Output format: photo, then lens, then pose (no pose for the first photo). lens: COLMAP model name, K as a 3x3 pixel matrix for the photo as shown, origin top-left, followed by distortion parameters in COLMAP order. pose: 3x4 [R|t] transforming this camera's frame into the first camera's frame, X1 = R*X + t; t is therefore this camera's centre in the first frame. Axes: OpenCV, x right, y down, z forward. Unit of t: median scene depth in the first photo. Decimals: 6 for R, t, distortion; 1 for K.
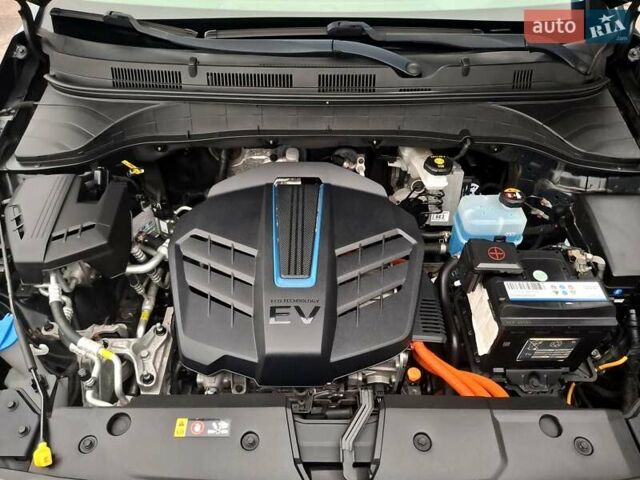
lens RADIAL K [[514.8, 0, 320.0], [0, 514.8, 240.0], [0, 0, 1]] dist [0.093768, -0.133955]
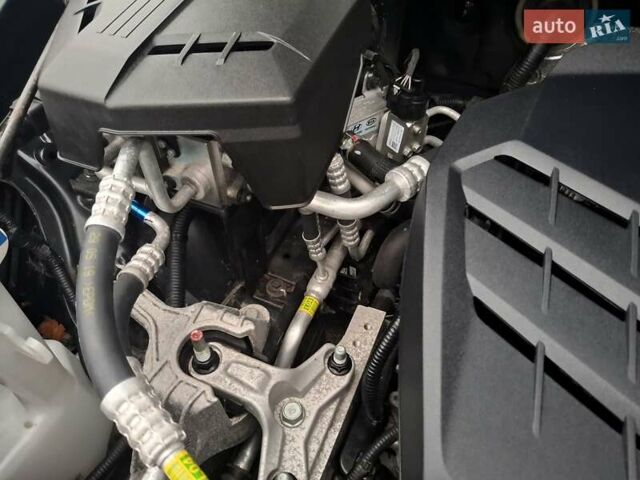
lens RADIAL K [[570.5, 0, 317.3], [0, 570.5, 259.5], [0, 0, 1]] dist [0.089676, -0.192523]
pose [[0.914332, 0.307212, -0.263850, -0.237756], [-0.284101, 0.950913, 0.122679, 0.045783], [0.288587, -0.037209, 0.956730, 0.583155]]
